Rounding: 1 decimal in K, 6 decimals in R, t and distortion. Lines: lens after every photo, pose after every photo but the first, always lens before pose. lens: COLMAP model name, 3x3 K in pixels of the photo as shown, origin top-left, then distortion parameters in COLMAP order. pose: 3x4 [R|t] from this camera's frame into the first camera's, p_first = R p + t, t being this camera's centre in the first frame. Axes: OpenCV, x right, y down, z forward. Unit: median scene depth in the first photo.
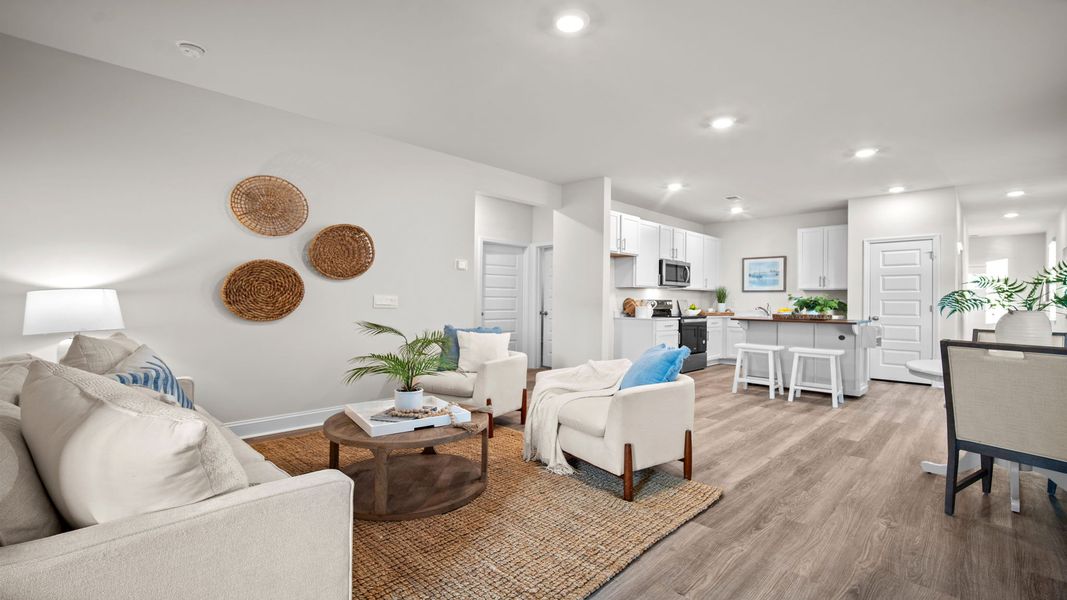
lens RADIAL K [[473.0, 0, 536.4], [0, 473.0, 298.7], [0, 0, 1]] dist [-0.010897, 0.002841]
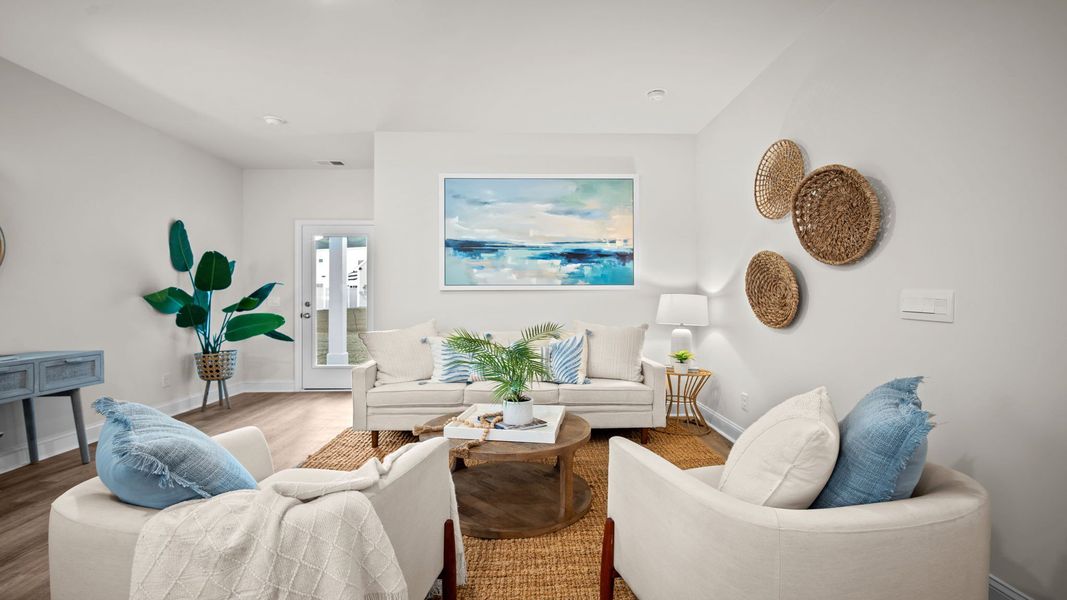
lens RADIAL K [[473.0, 0, 530.8], [0, 473.0, 294.8], [0, 0, 1]] dist [-0.010897, 0.002841]
pose [[-0.704832, -0.014583, -0.709224, 0.174937], [-0.003723, 0.999851, -0.016858, 0.003896], [0.709364, -0.009242, -0.704782, 0.813699]]
